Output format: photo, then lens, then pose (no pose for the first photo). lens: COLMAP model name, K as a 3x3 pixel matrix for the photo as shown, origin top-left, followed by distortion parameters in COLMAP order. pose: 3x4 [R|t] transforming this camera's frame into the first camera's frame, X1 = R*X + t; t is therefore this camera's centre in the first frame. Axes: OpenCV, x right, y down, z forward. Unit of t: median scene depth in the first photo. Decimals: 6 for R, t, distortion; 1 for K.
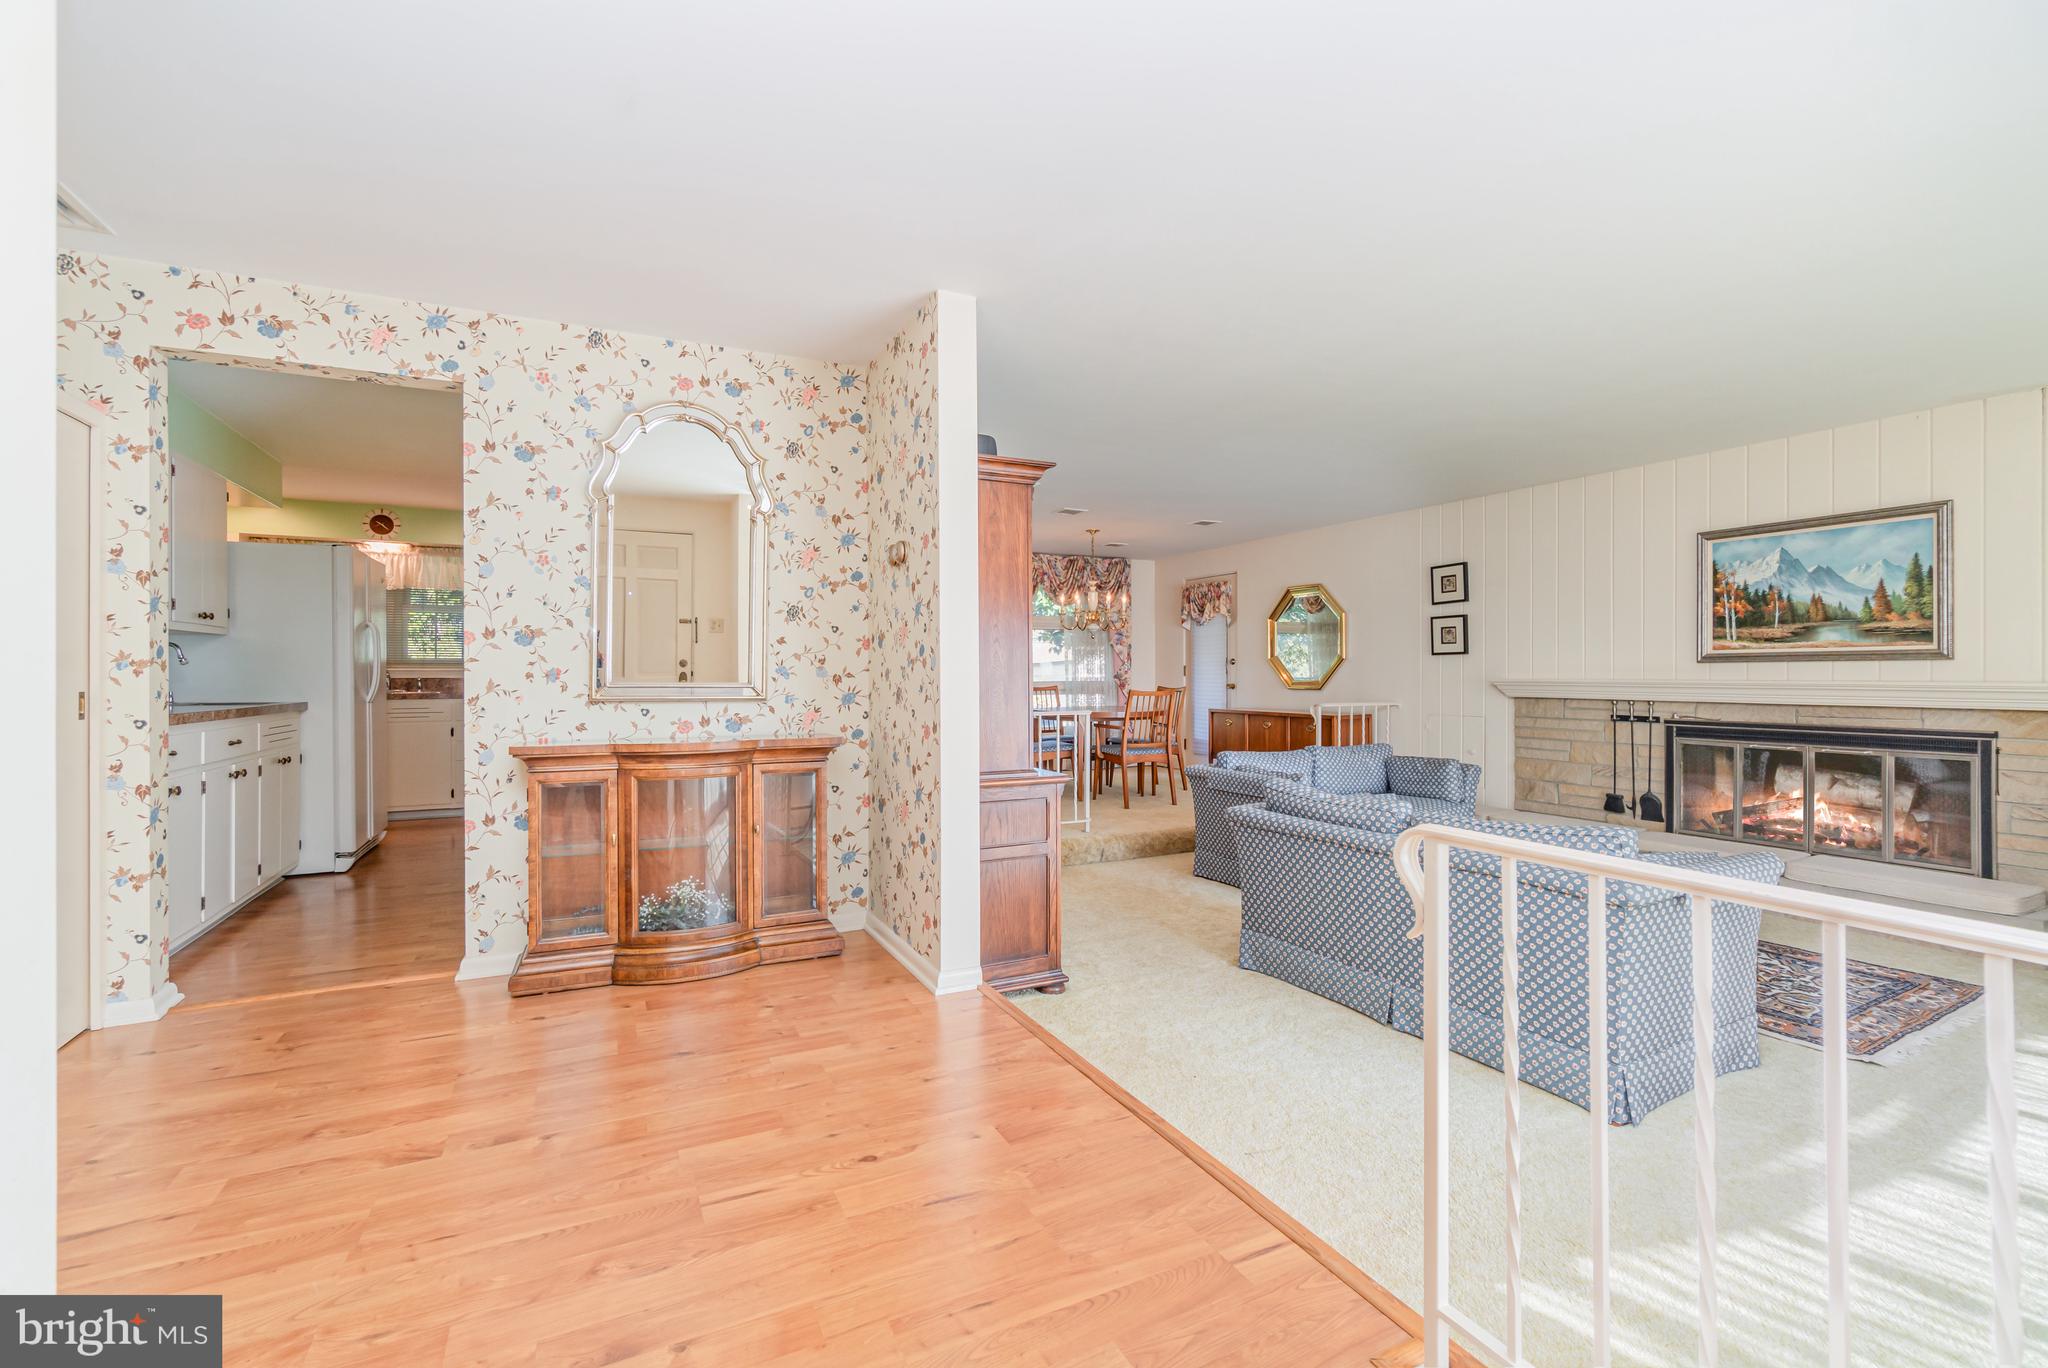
lens RADIAL K [[874.8, 0, 1024.0], [0, 874.8, 684.0], [0, 0, 1]] dist [-0.000519, -0.000123]
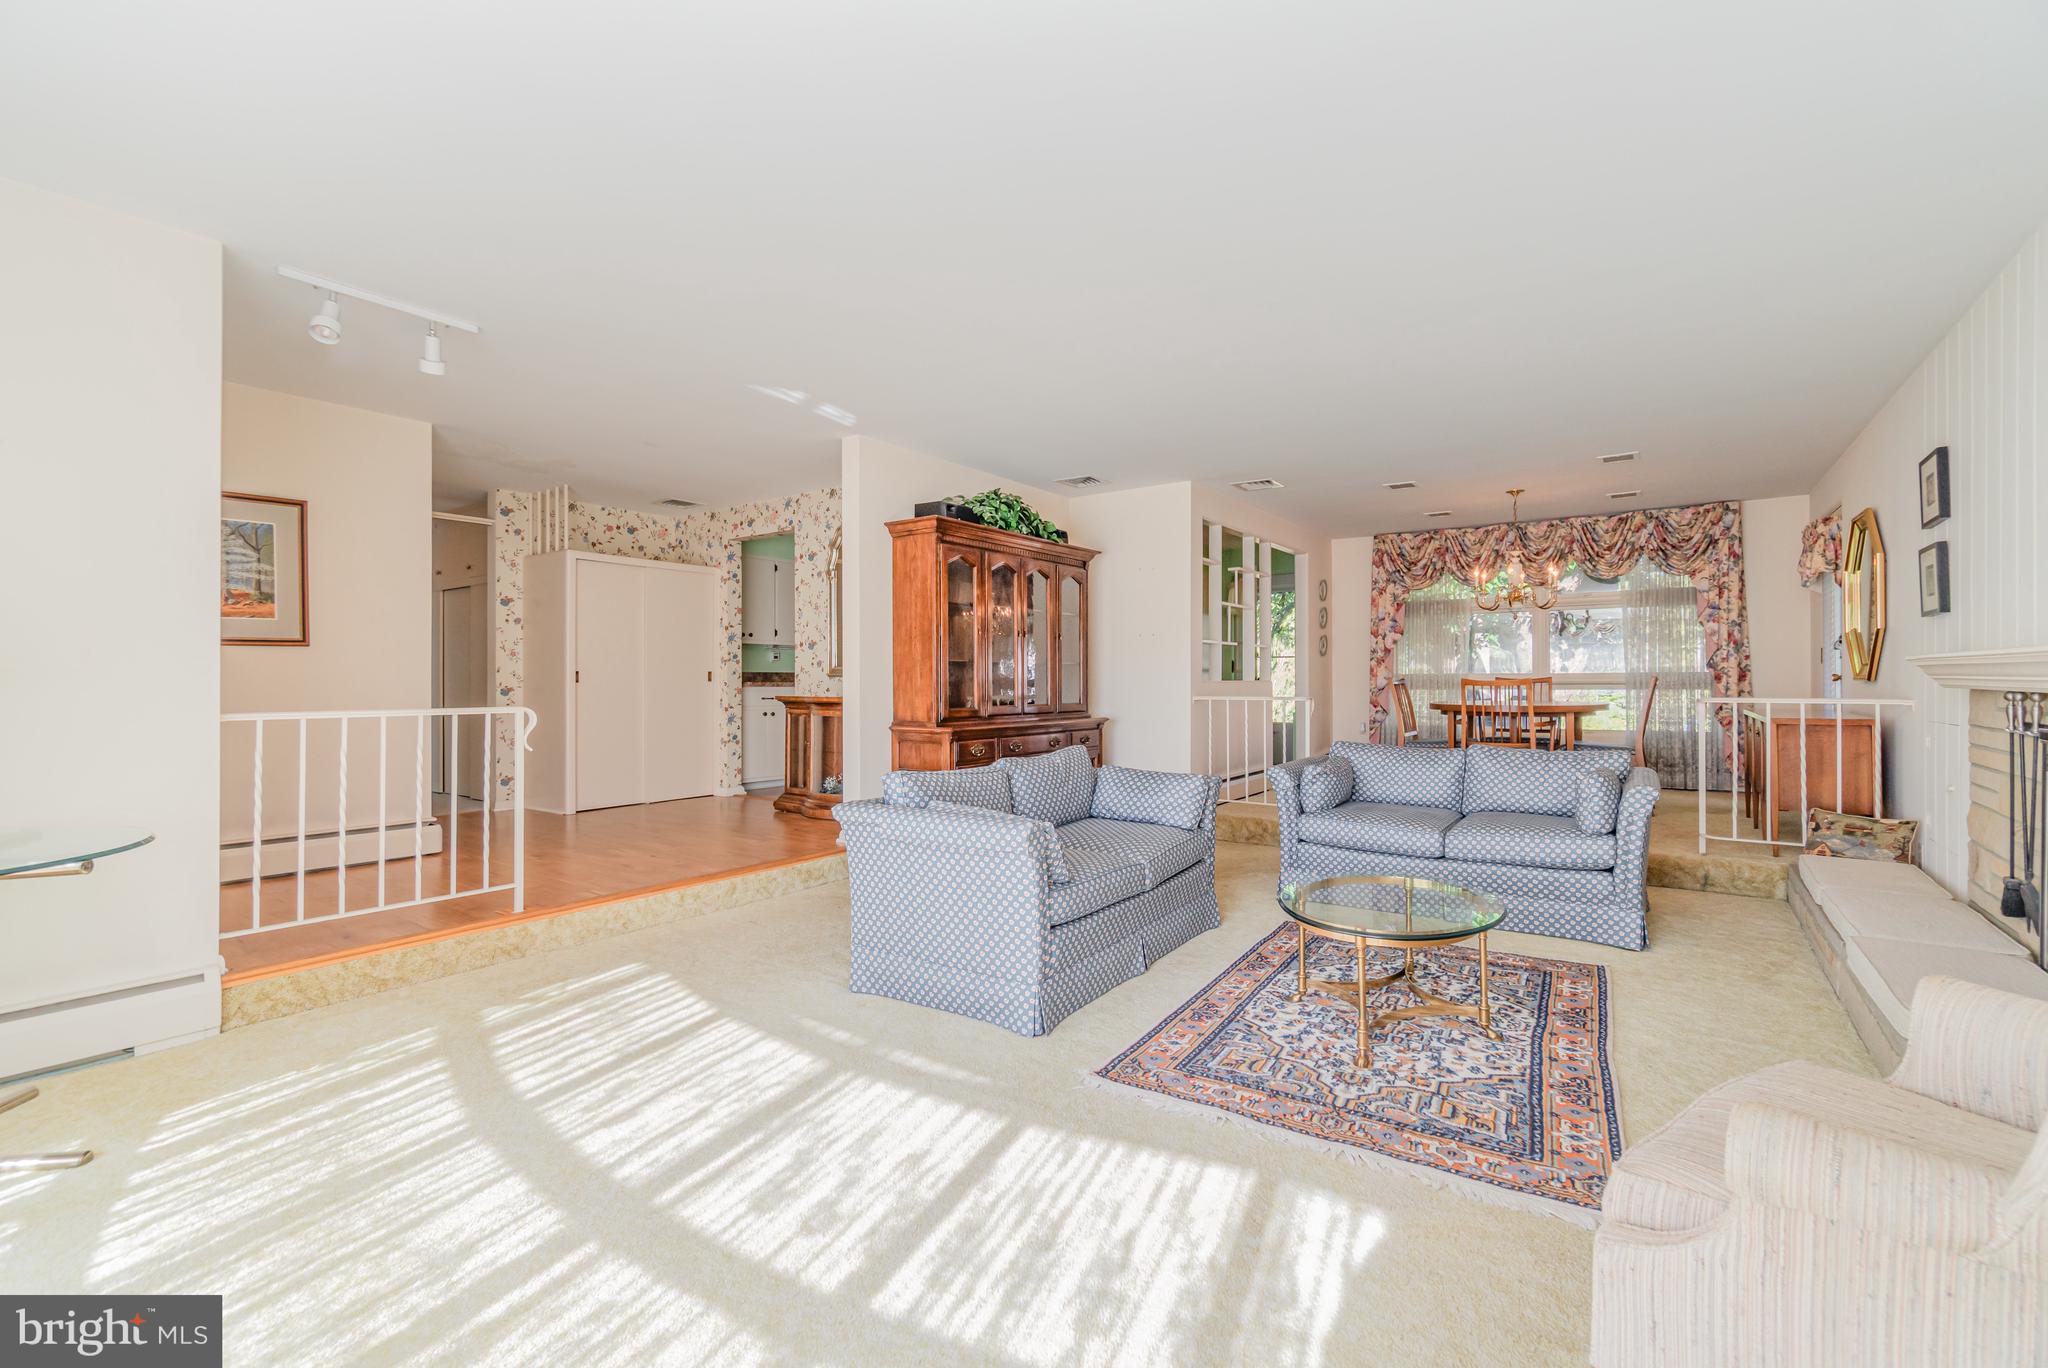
lens RADIAL K [[890.4, 0, 1022.6], [0, 890.4, 674.5], [0, 0, 1]] dist [-0.002948, -0.000199]
pose [[0.468270, -0.005215, -0.883570, 0.533308], [-0.007945, 0.999917, -0.010112, 0.011276], [0.883550, 0.011755, 0.468190, 0.161075]]
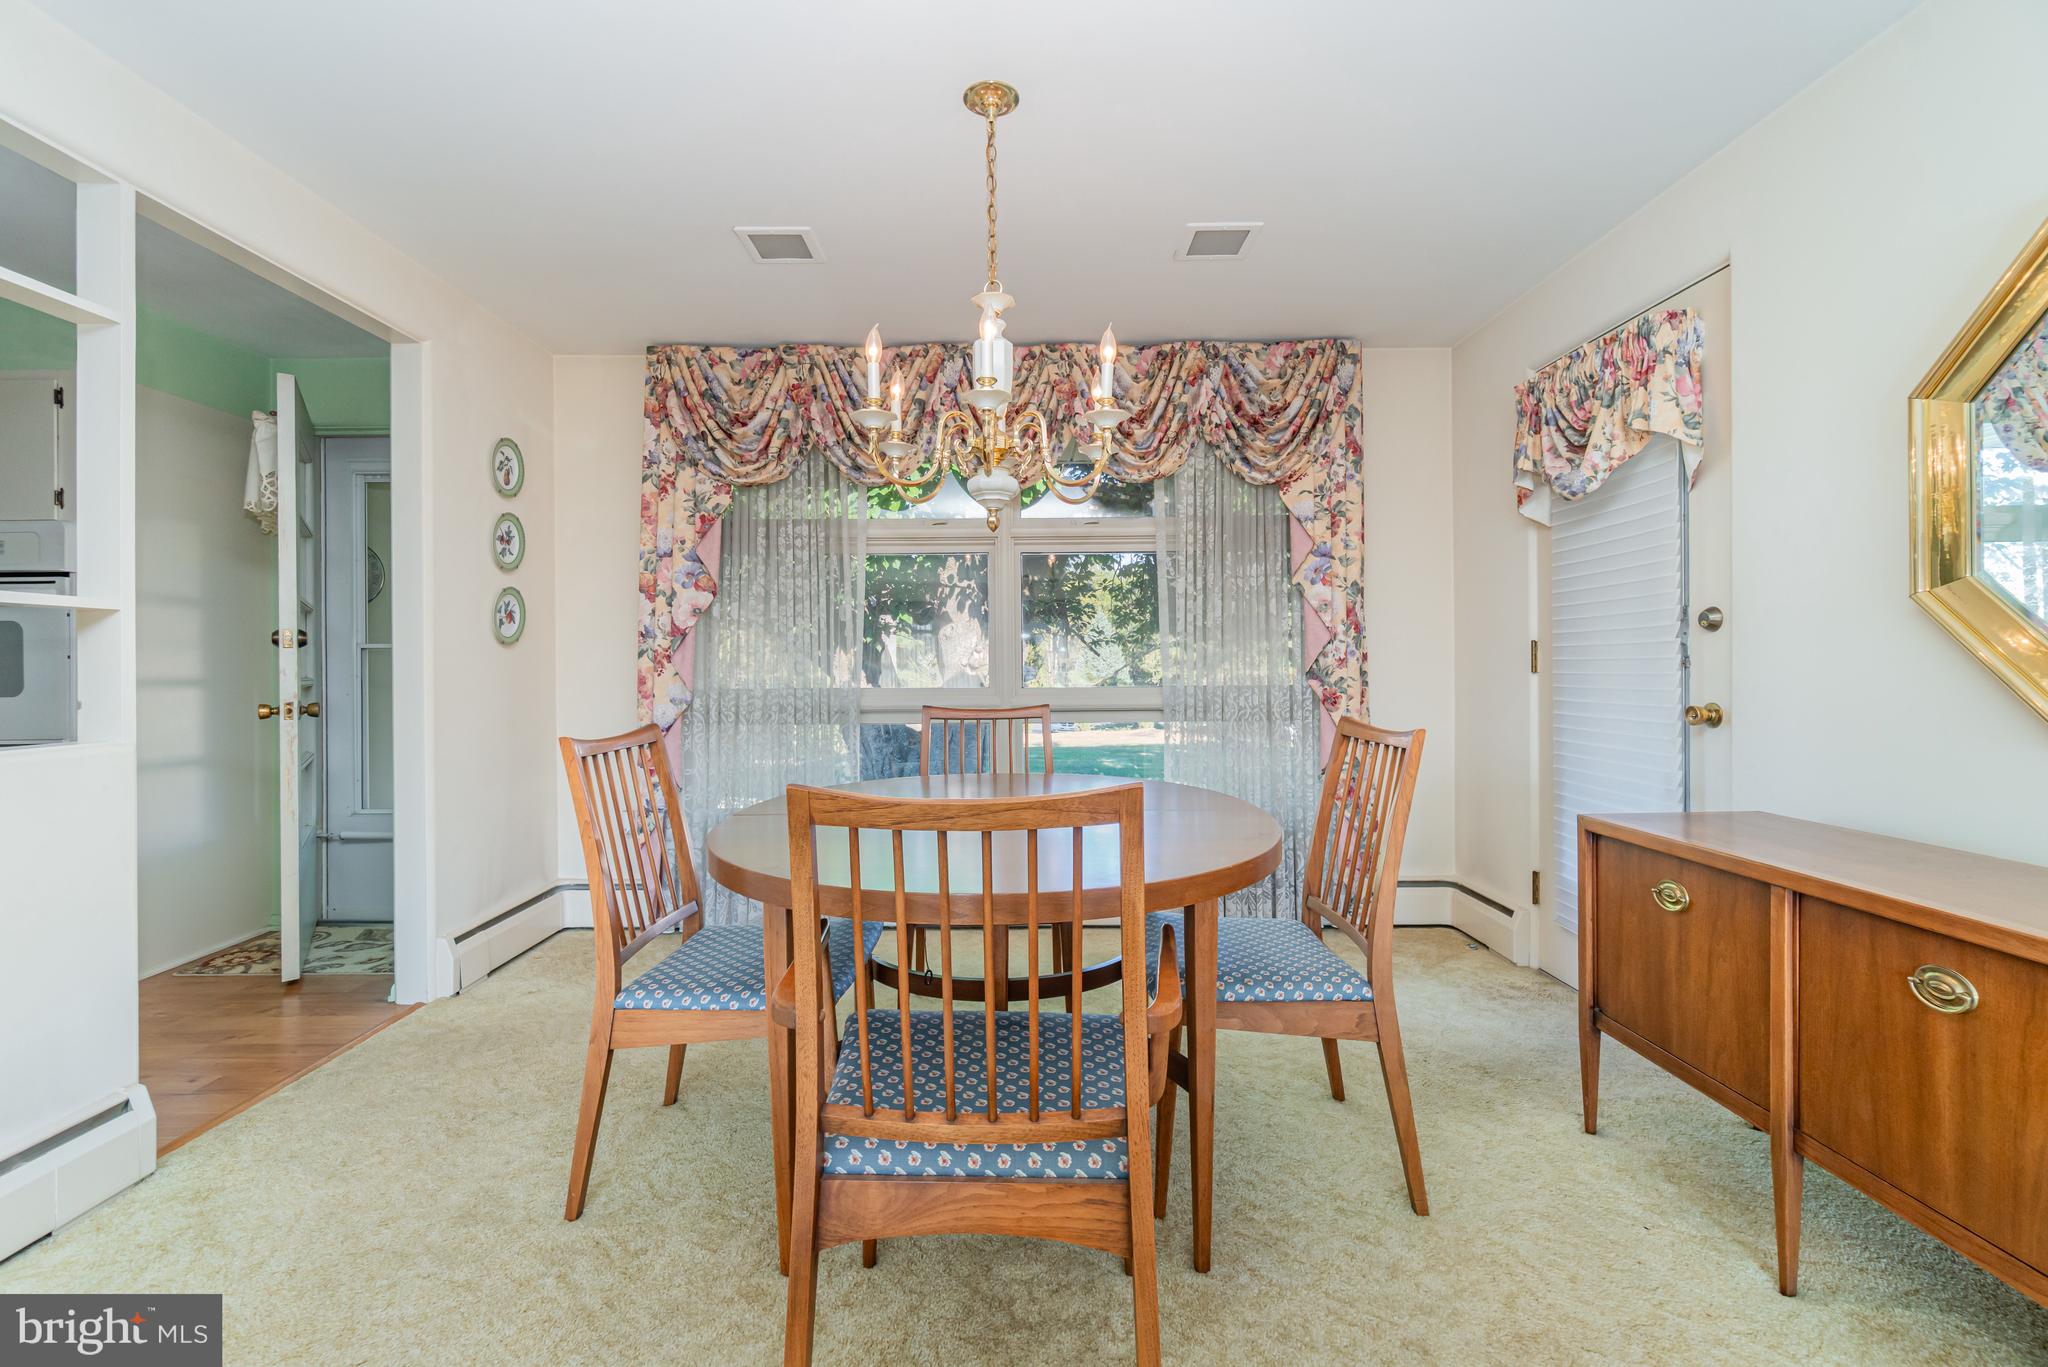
lens RADIAL K [[890.4, 0, 1022.6], [0, 890.4, 674.0], [0, 0, 1]] dist [-0.002948, -0.000199]
pose [[0.896247, 0.000217, -0.443554, 0.173528], [0.000007, 1.000000, 0.000505, -0.009978], [0.443555, -0.000456, 0.896247, 0.679117]]
